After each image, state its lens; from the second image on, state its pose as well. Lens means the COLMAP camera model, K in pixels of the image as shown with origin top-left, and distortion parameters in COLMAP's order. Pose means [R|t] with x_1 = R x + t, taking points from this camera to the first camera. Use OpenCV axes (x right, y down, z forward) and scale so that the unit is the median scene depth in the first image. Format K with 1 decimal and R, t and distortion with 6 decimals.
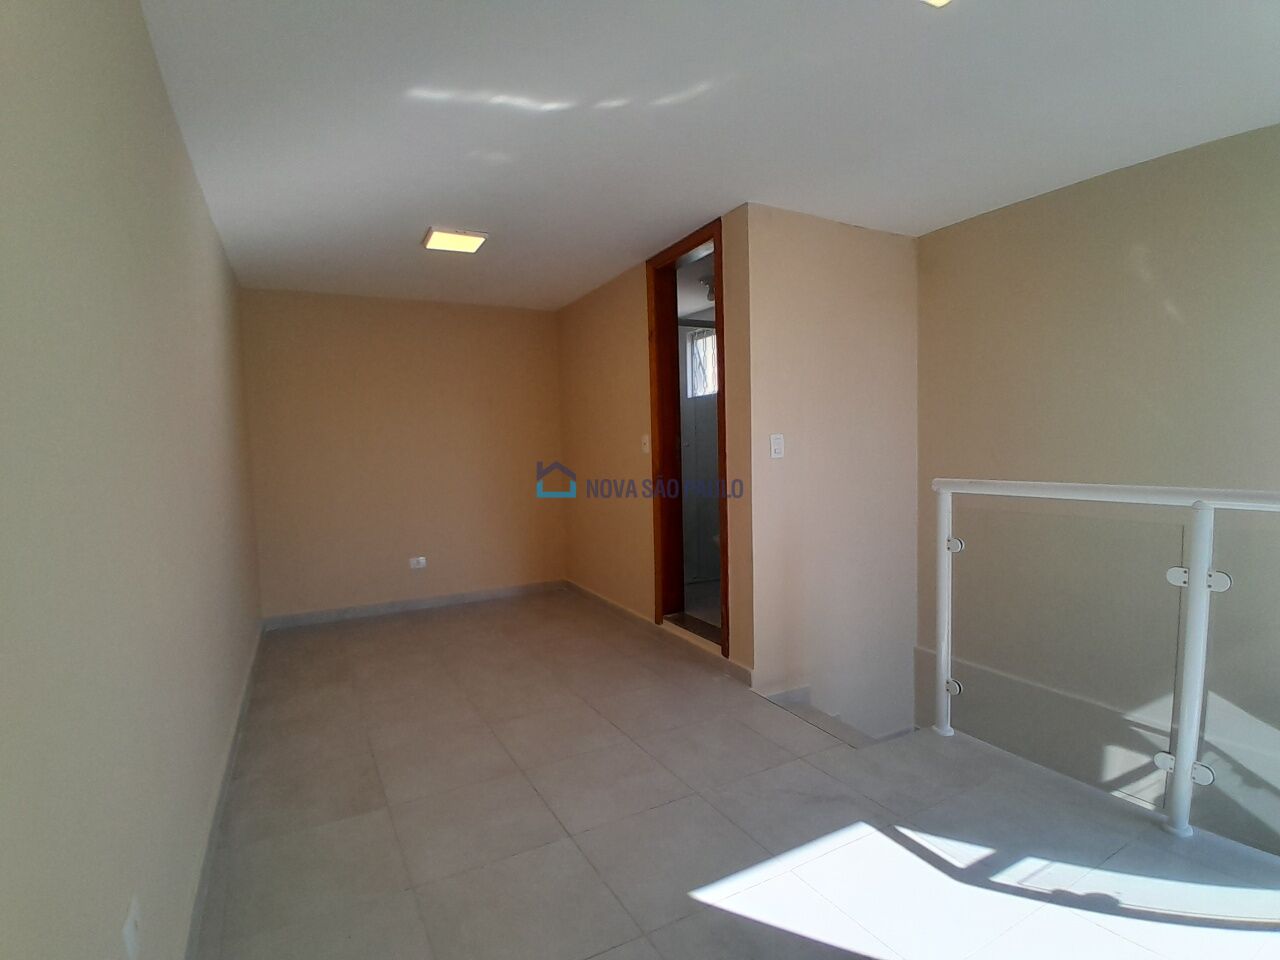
lens RADIAL K [[633.7, 0, 642.2], [0, 633.7, 491.2], [0, 0, 1]] dist [0.001878, -0.039098]
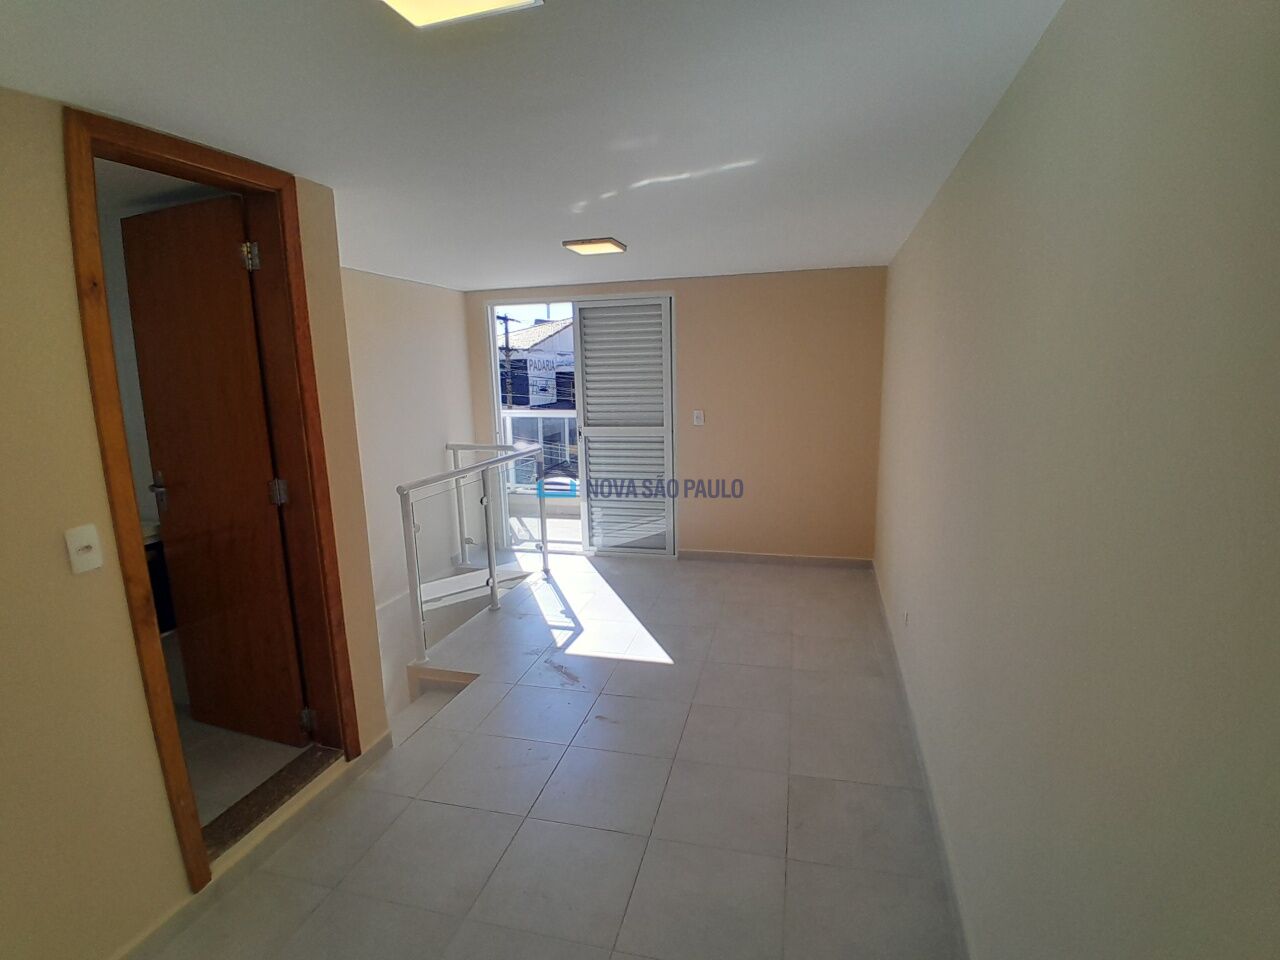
lens RADIAL K [[633.7, 0, 642.2], [0, 633.7, 491.2], [0, 0, 1]] dist [0.001878, -0.039098]
pose [[-0.738281, -0.081630, 0.669535, -1.065720], [0.084642, 0.973590, 0.212033, -0.327084], [-0.669161, 0.213211, -0.711874, 2.143056]]
